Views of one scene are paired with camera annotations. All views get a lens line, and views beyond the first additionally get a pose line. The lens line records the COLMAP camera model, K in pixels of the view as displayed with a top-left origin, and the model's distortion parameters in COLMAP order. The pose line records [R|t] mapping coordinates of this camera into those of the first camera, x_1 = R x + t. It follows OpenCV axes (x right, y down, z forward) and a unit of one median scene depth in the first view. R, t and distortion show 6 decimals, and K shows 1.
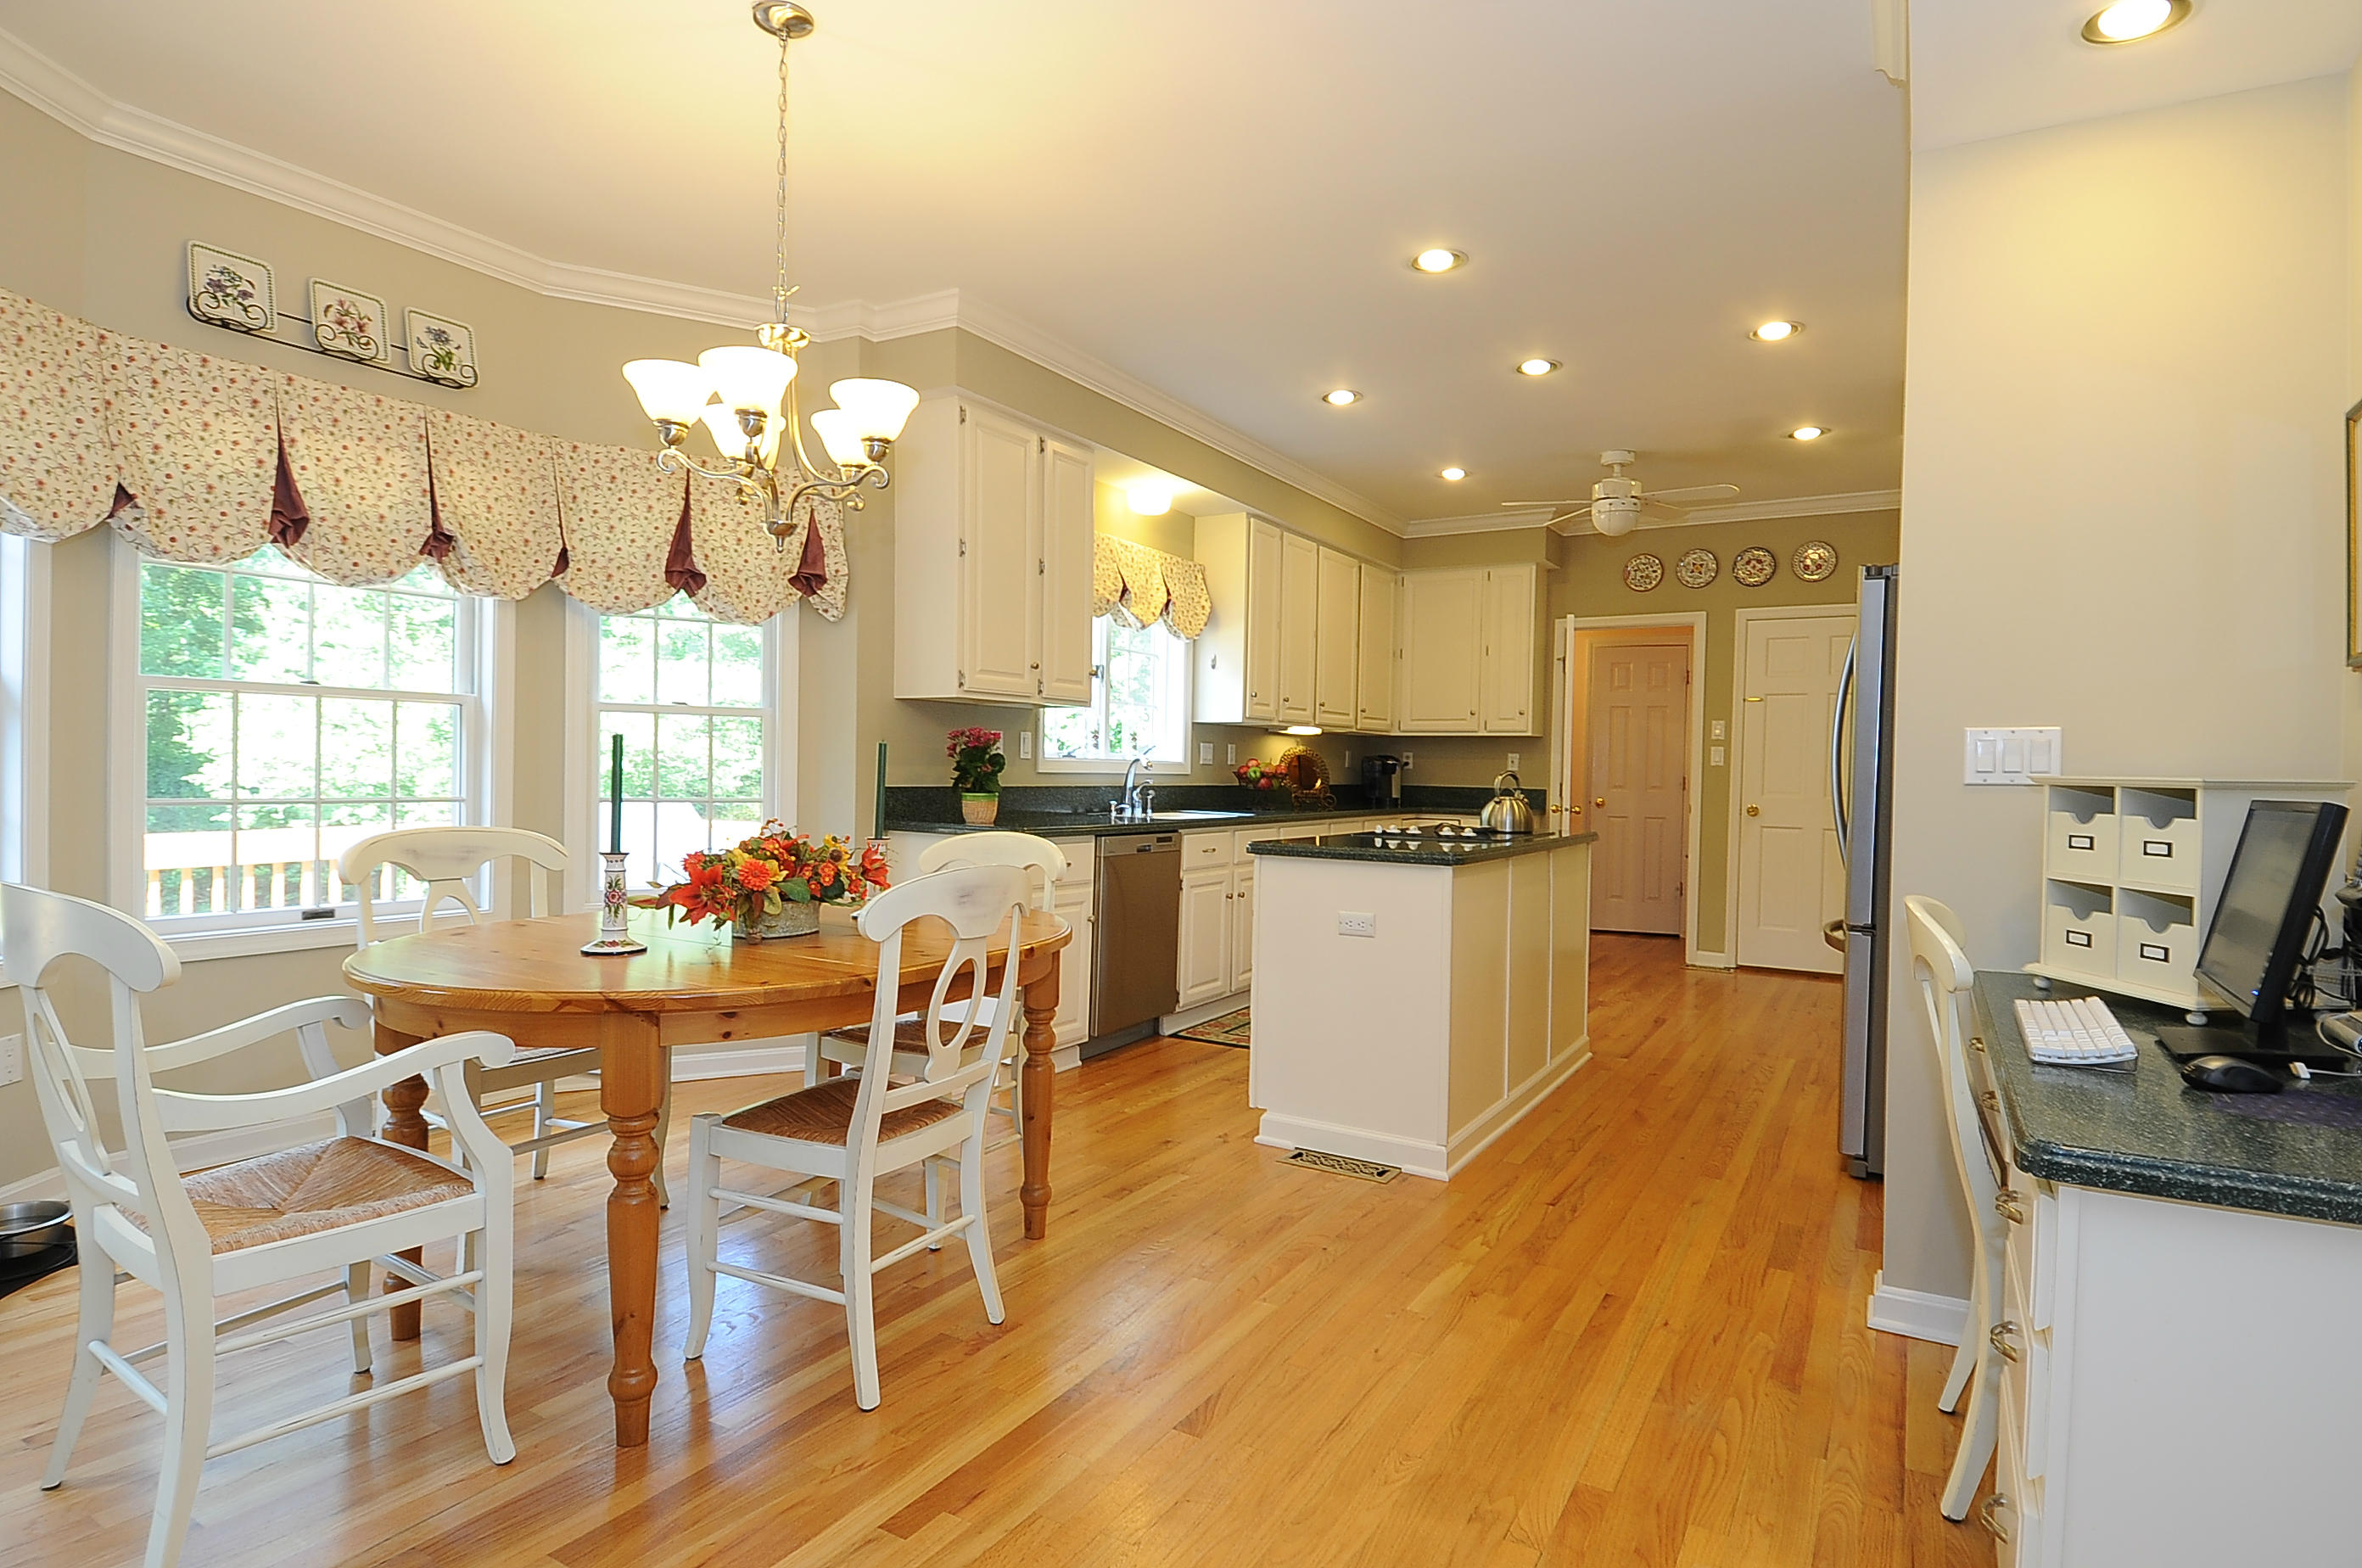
lens RADIAL K [[1226.4, 0, 1193.6], [0, 1226.4, 786.1], [0, 0, 1]] dist [0.062961, -0.064523]
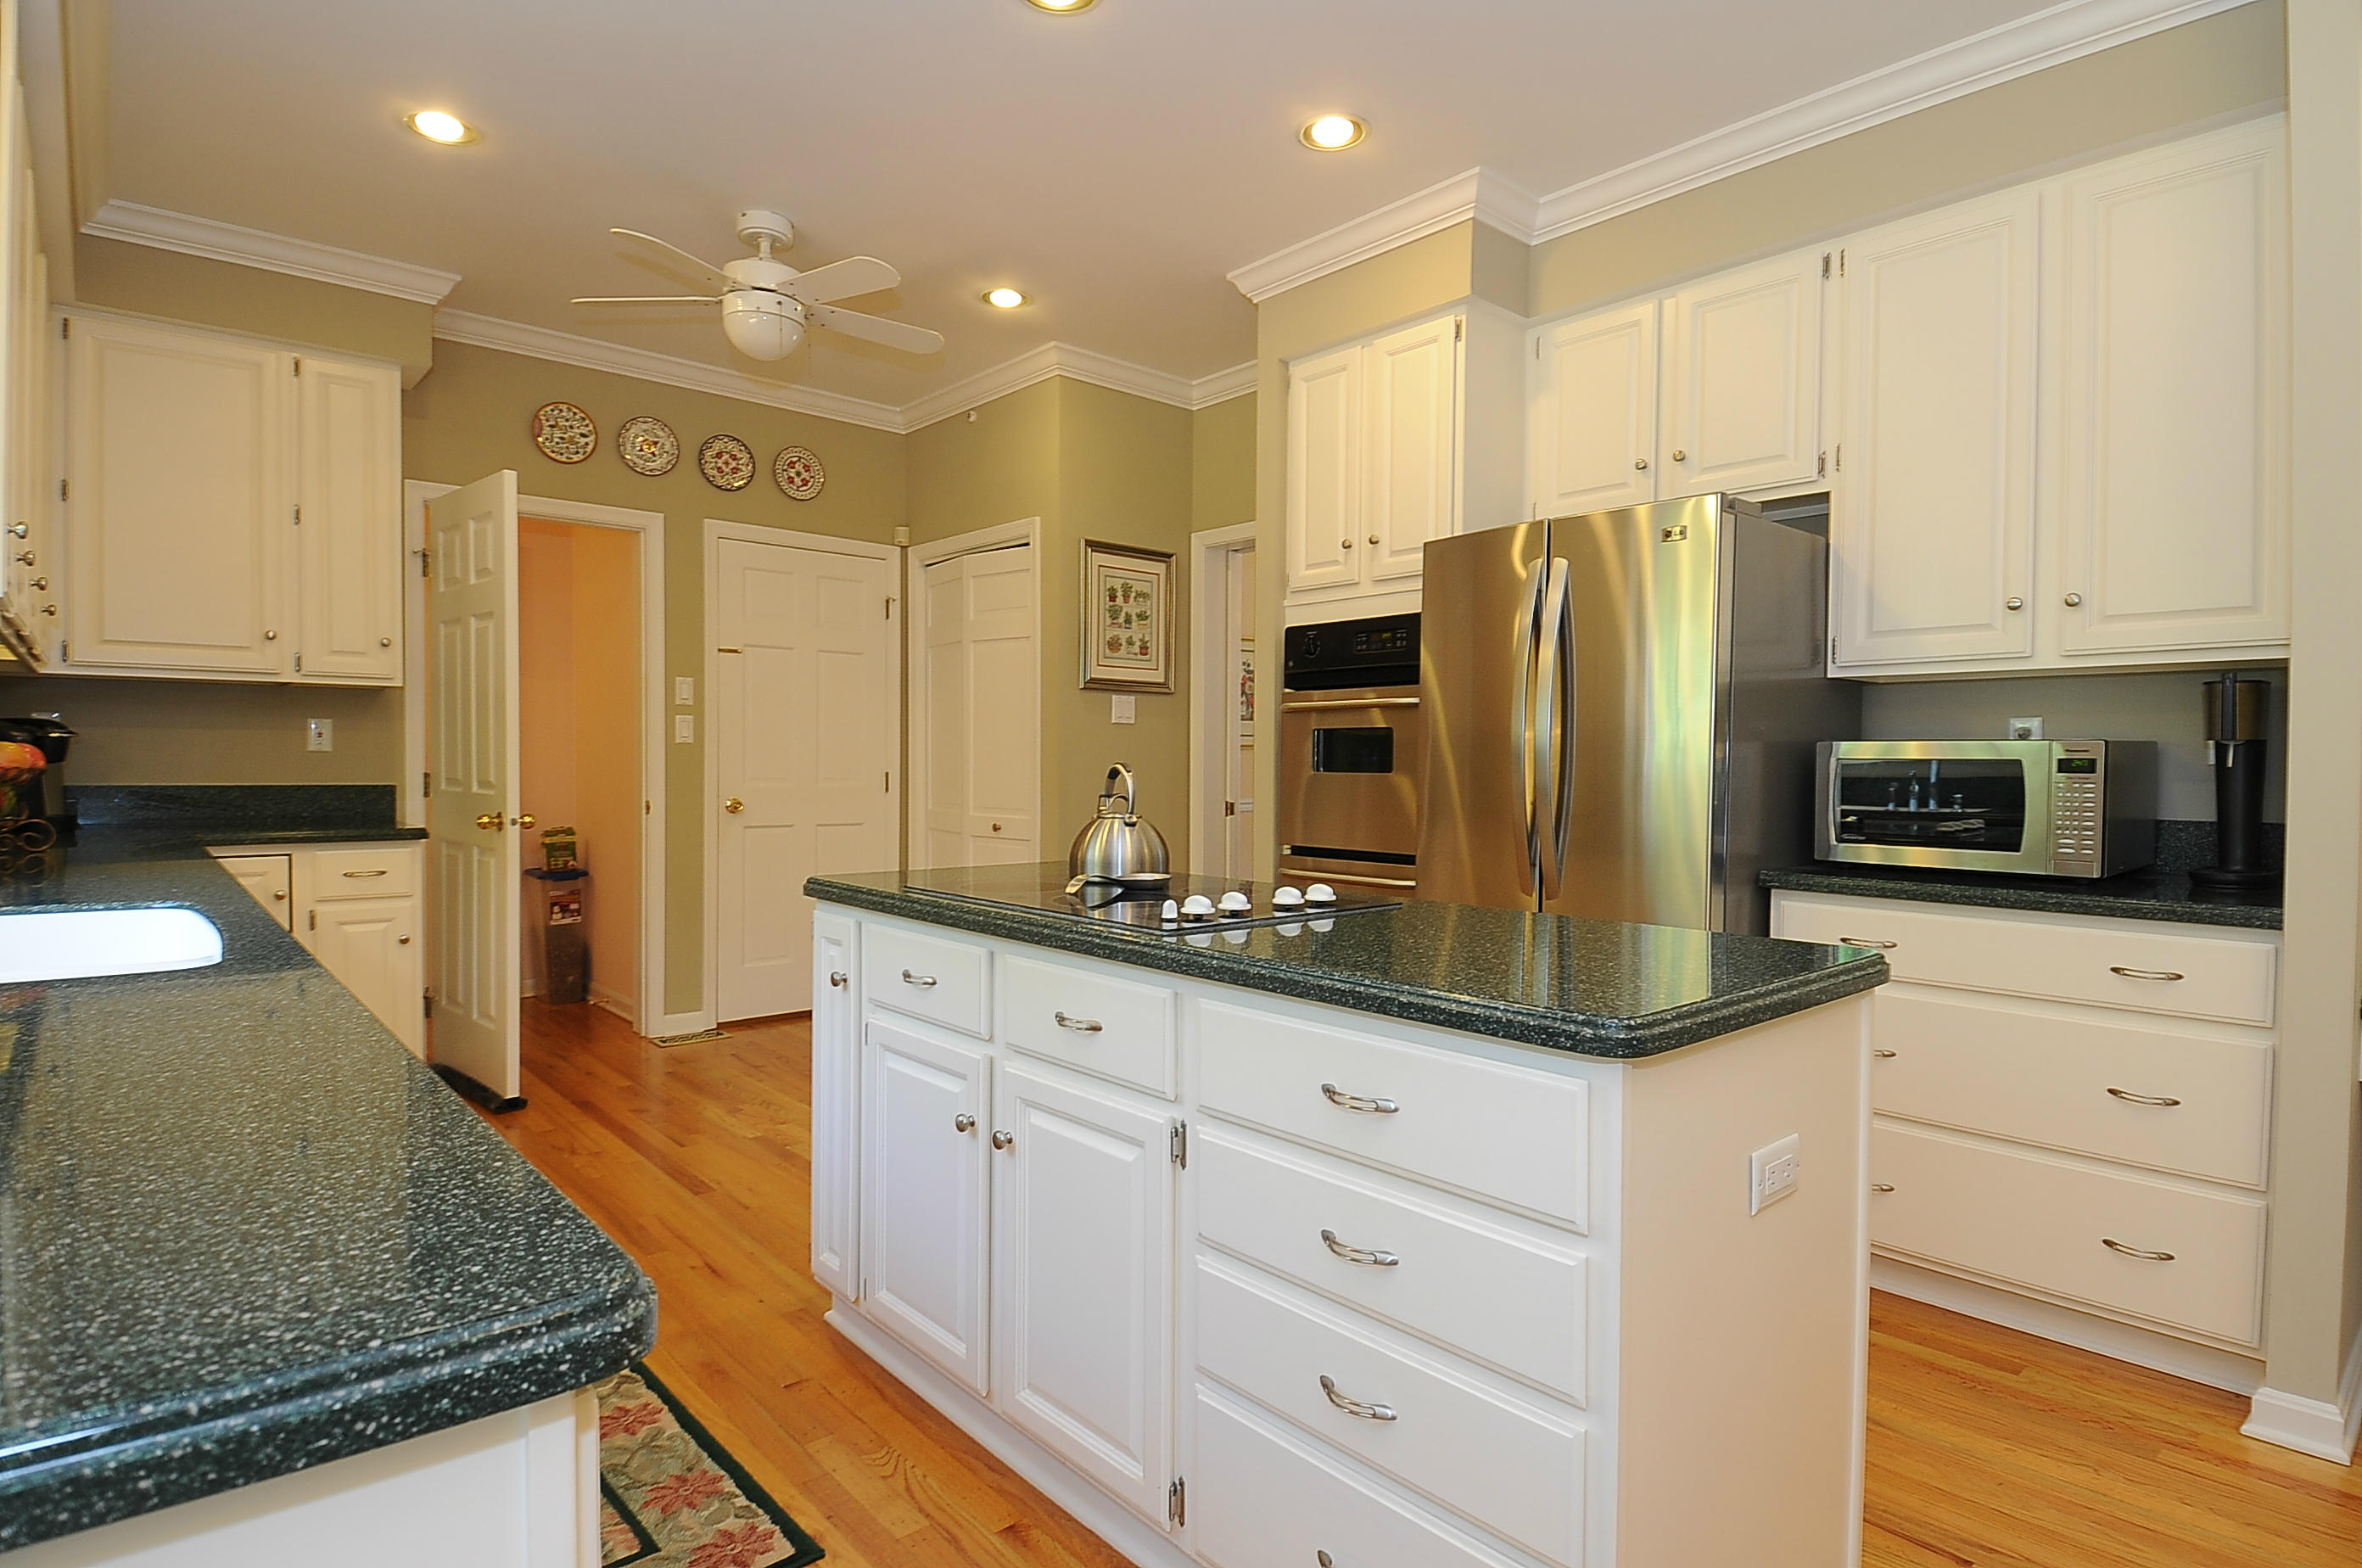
lens RADIAL K [[1226.4, 0, 1193.6], [0, 1226.4, 786.1], [0, 0, 1]] dist [0.062961, -0.064523]
pose [[0.312828, -0.034970, 0.949166, -0.142362], [0.014488, 0.999381, 0.032045, -0.010335], [-0.949699, 0.003727, 0.313141, 0.516343]]
